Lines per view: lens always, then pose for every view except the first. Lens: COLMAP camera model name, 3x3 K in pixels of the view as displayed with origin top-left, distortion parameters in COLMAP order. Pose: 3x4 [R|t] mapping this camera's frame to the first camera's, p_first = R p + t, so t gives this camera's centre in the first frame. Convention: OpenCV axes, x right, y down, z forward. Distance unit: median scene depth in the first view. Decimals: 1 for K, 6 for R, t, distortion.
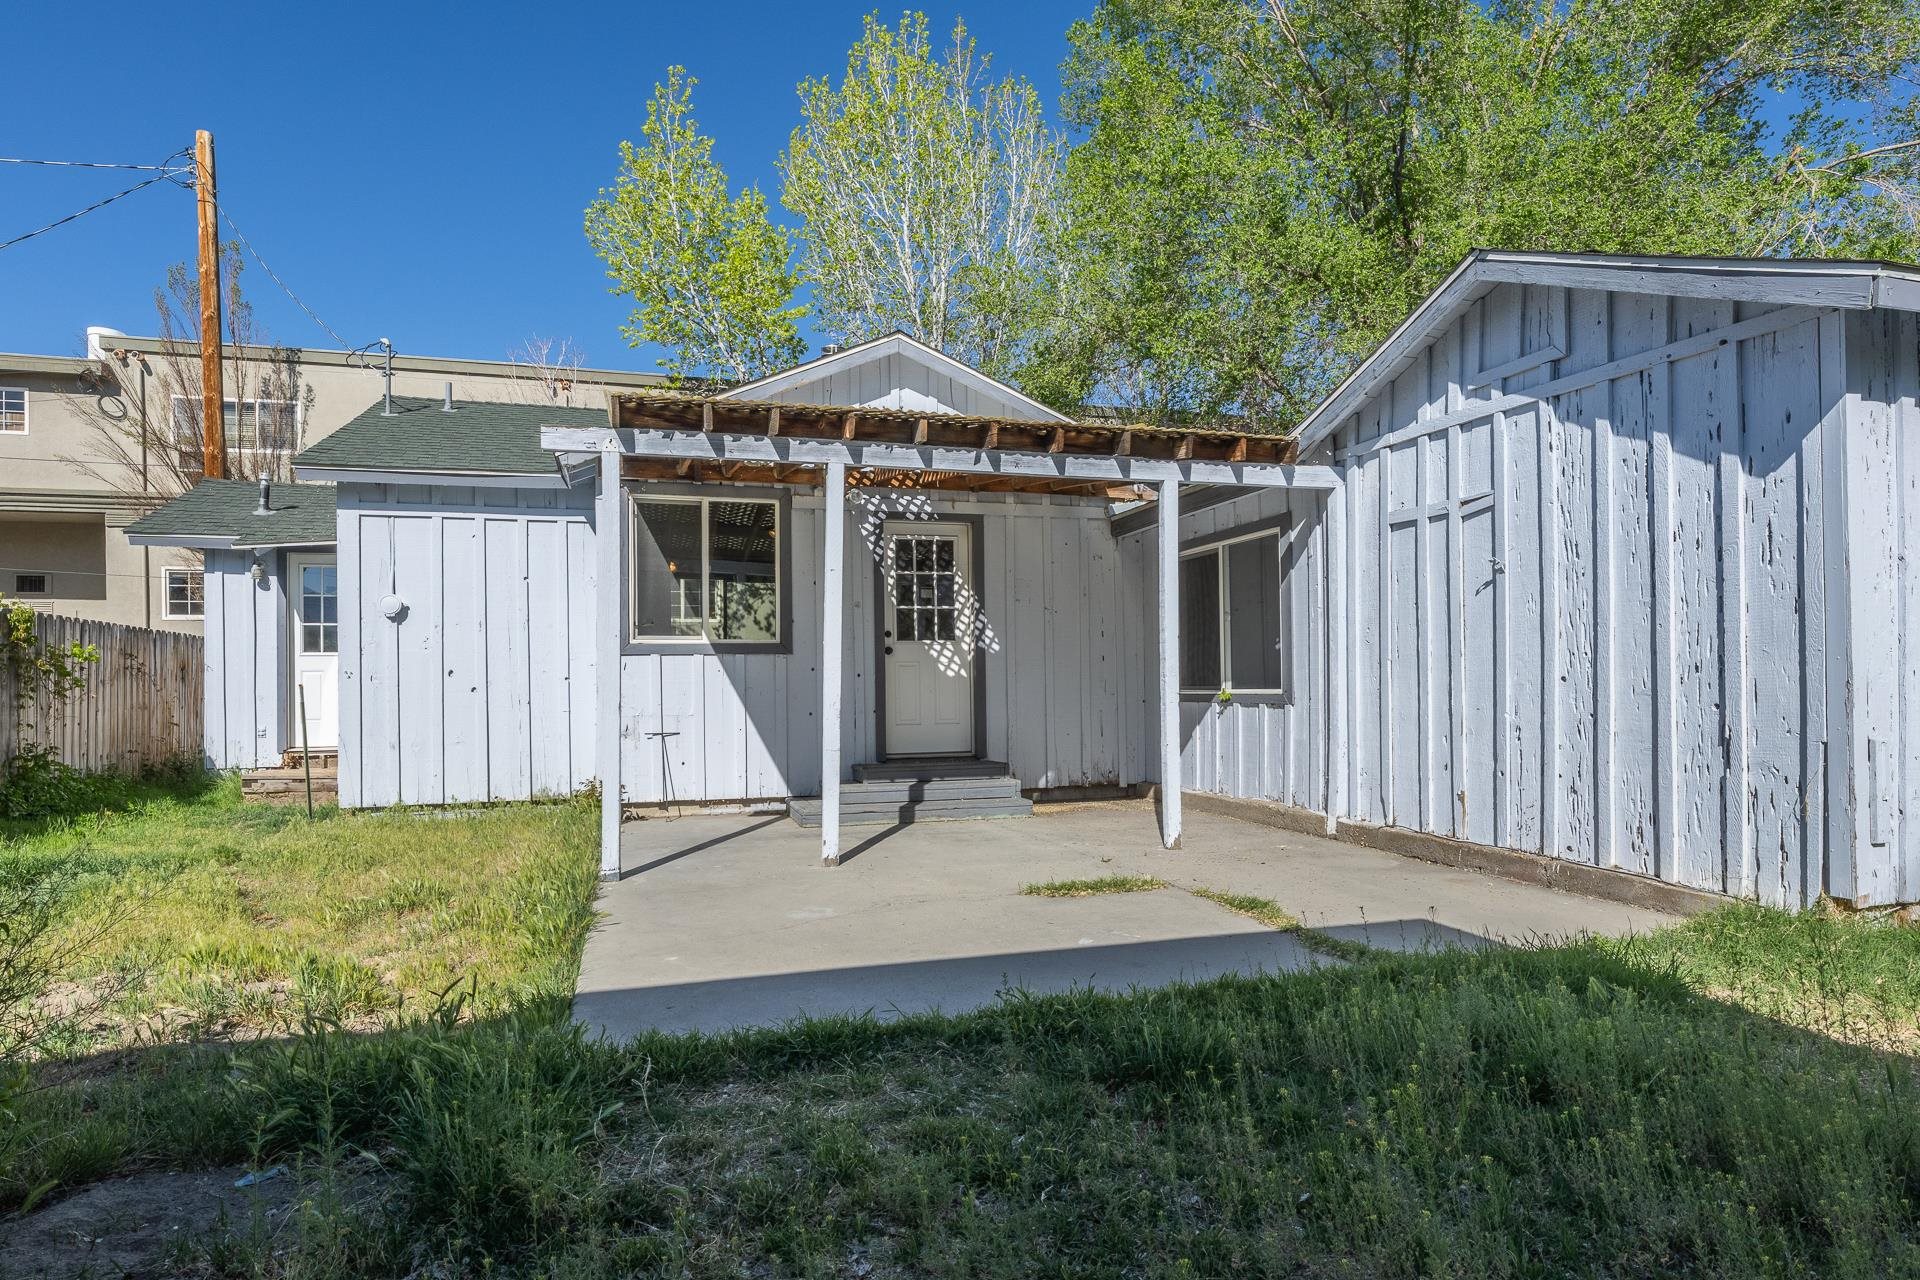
lens RADIAL K [[1060.3, 0, 960.8], [0, 1060.3, 657.5], [0, 0, 1]] dist [-0.003502, -0.000996]
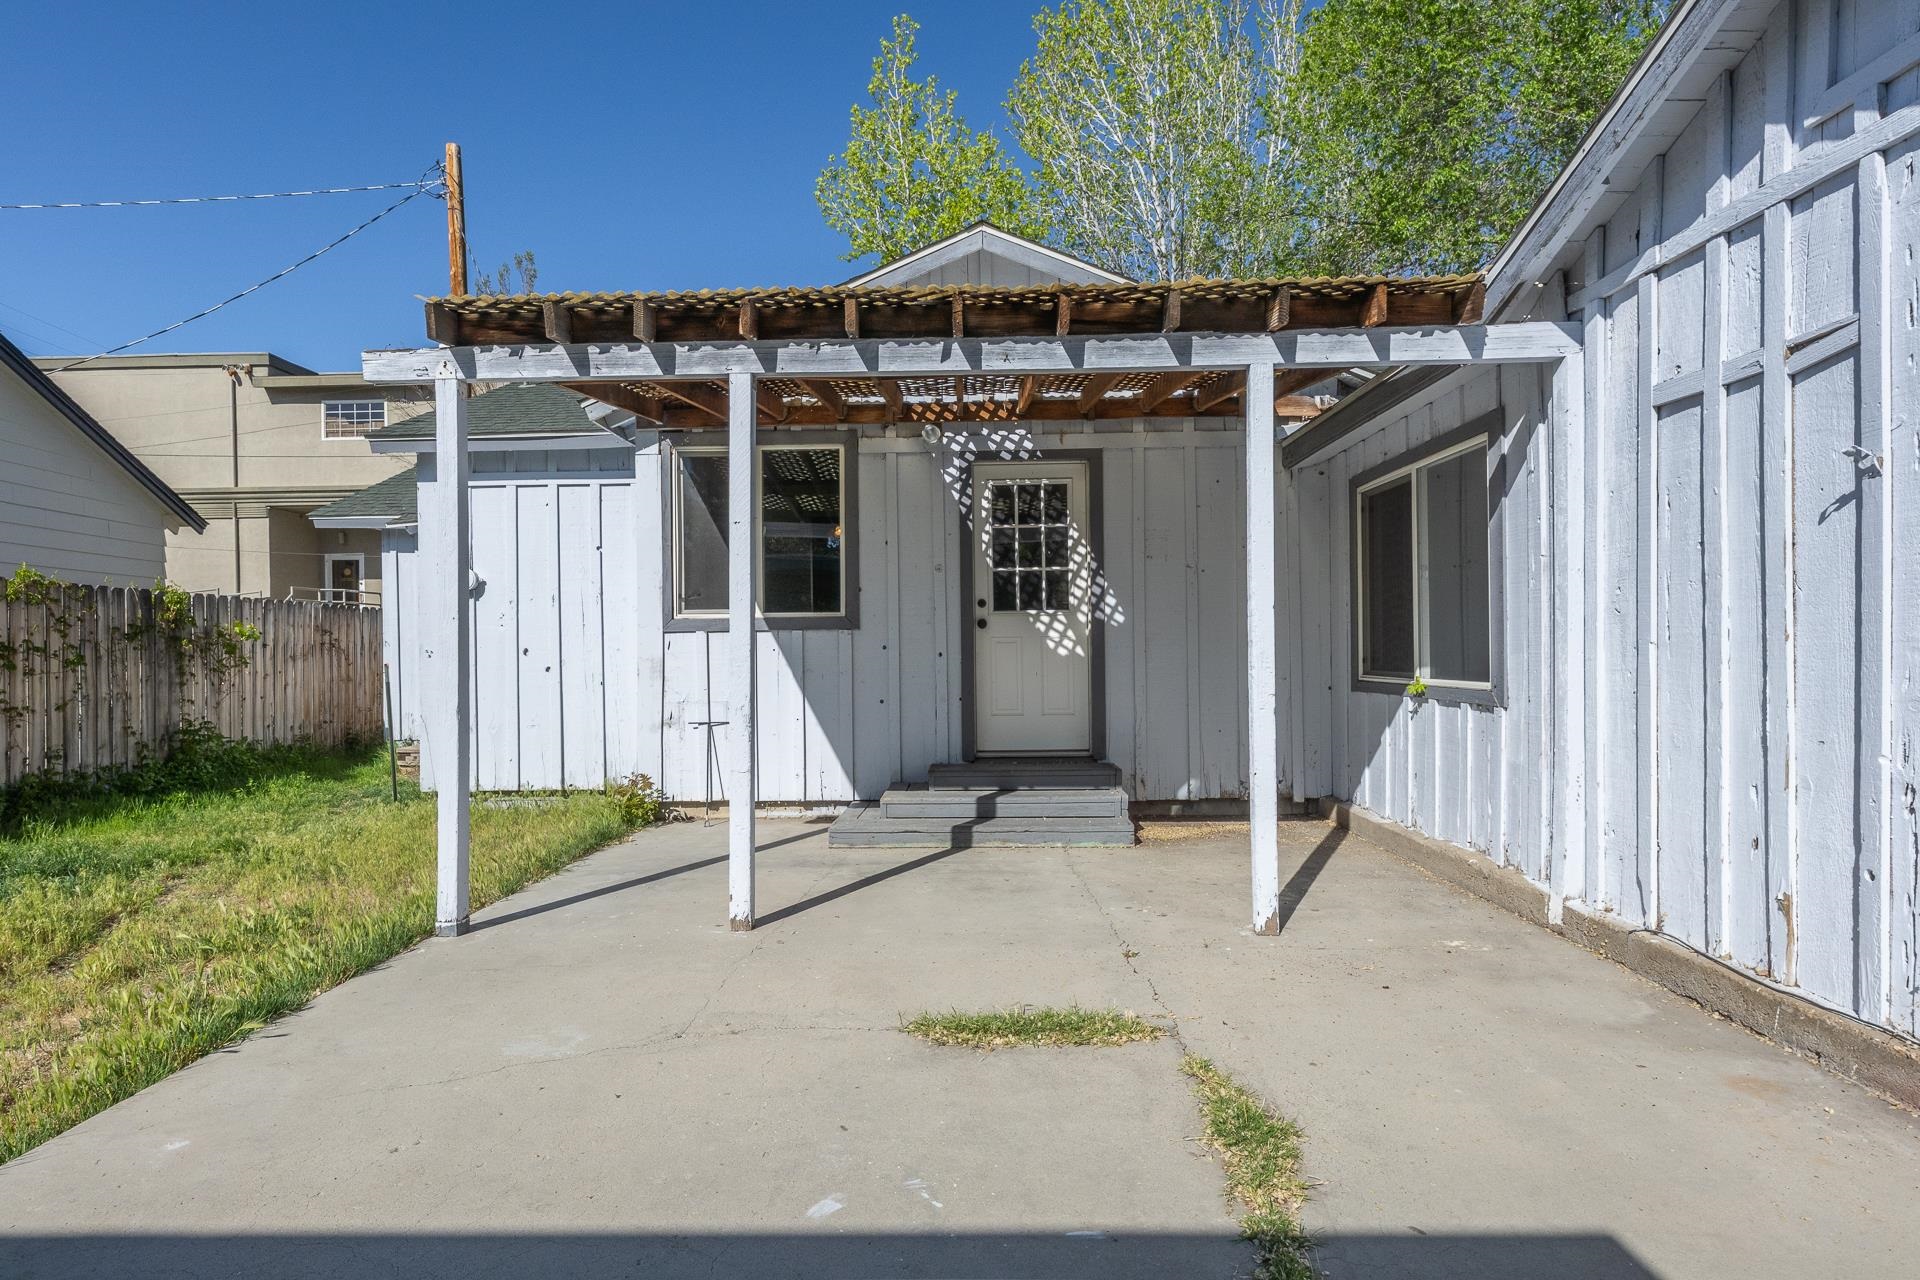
lens RADIAL K [[1013.8, 0, 960.0], [0, 1013.8, 640.0], [0, 0, 1]] dist [-0.000445, -0.000776]
pose [[0.949263, -0.002099, -0.314475, 0.173163], [0.009081, 0.999744, 0.020737, -0.011240], [0.314351, -0.022541, 0.949039, 0.281874]]
